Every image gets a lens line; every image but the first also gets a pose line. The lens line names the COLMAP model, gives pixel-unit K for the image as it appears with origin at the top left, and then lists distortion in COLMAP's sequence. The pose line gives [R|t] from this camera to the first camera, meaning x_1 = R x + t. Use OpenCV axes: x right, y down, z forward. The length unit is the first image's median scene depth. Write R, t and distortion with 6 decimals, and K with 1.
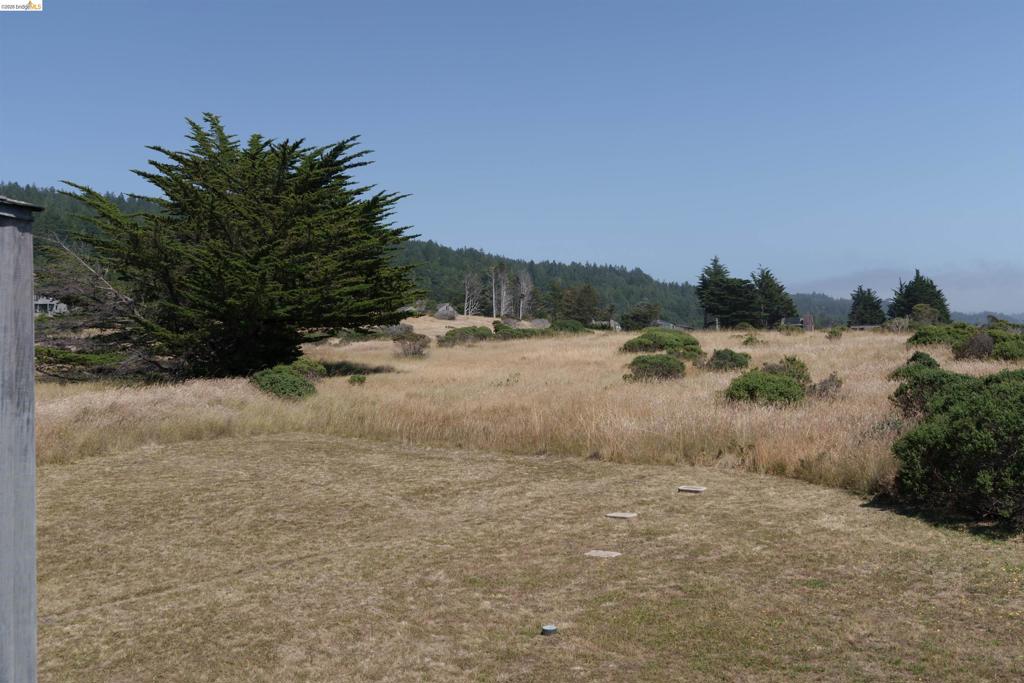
lens RADIAL K [[1007.0, 0, 512.0], [0, 1007.0, 341.5], [0, 0, 1]] dist [0.001451, 0.007869]
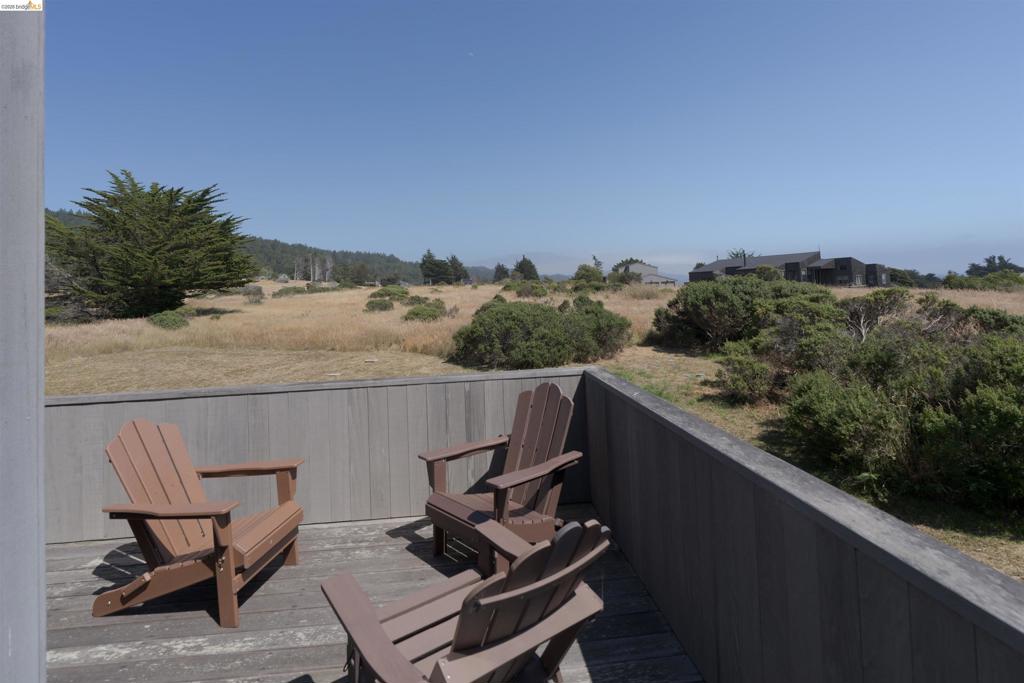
lens RADIAL K [[519.4, 0, 498.7], [0, 519.4, 271.8], [0, 0, 1]] dist [-0.002688, -0.000281]
pose [[0.949687, -0.012566, 0.312947, 0.051157], [0.024377, 0.999129, -0.033857, -0.000677], [-0.312249, 0.039782, 0.949167, -0.090494]]
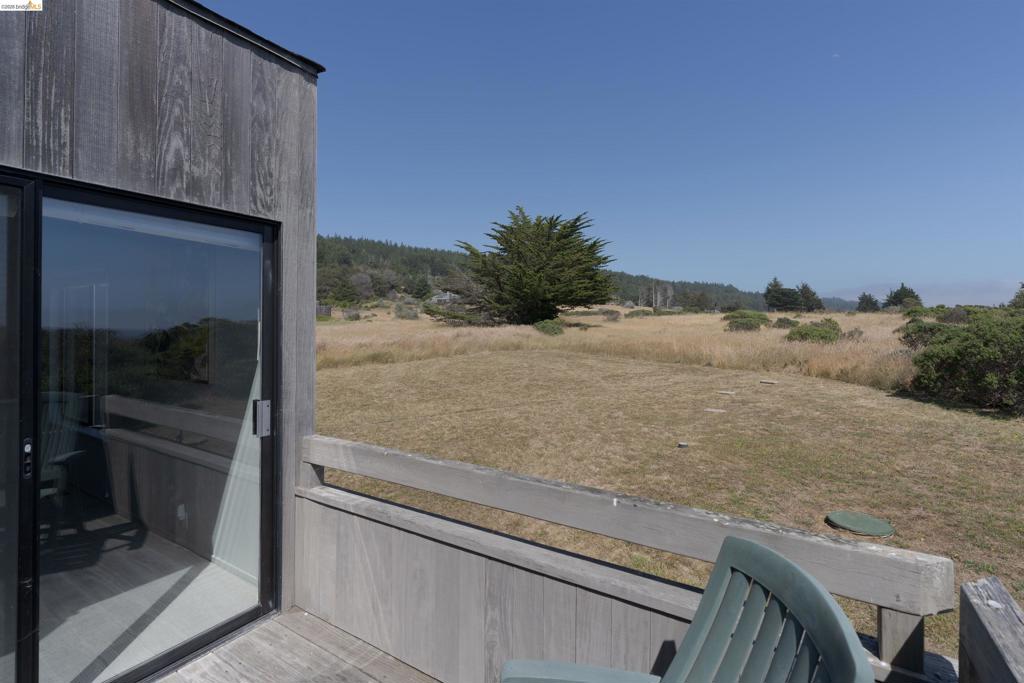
lens RADIAL K [[465.3, 0, 514.1], [0, 465.3, 324.8], [0, 0, 1]] dist [-0.001987, 0.000364]
pose [[0.952627, 0.019530, -0.303514, -0.000192], [-0.017103, 0.999797, 0.010654, 0.025979], [0.303660, -0.004958, 0.952767, 0.053463]]
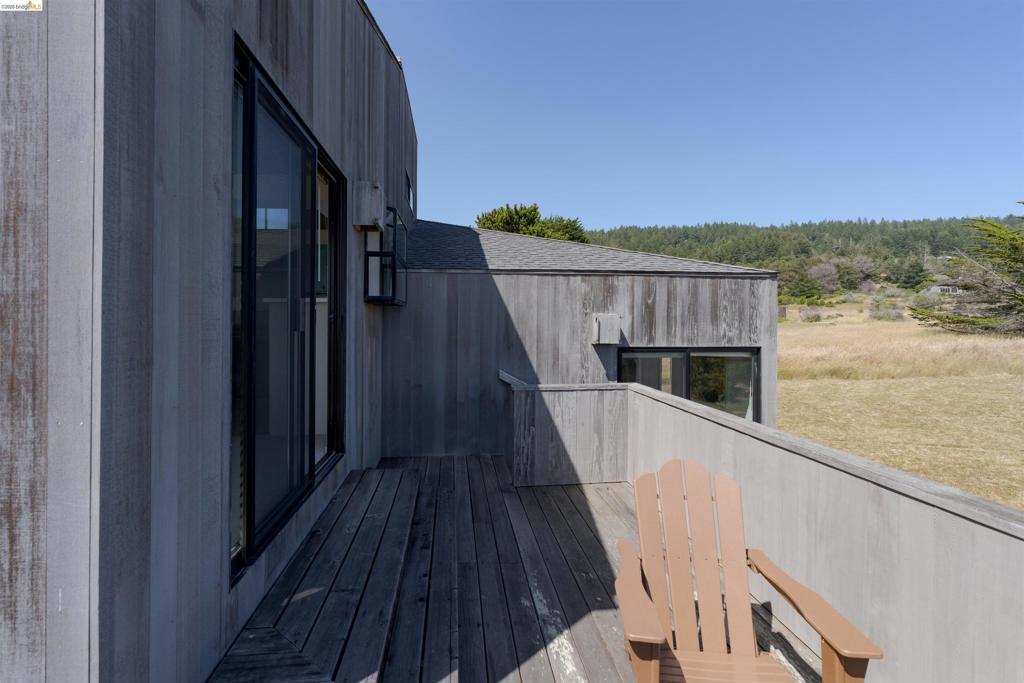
lens RADIAL K [[485.6, 0, 500.3], [0, 485.6, 319.8], [0, 0, 1]] dist [-0.001869, -0.000323]
pose [[0.347542, 0.019726, -0.937457, 0.074399], [-0.000403, 0.999782, 0.020888, -0.001538], [0.937664, -0.006882, 0.347474, -0.037540]]
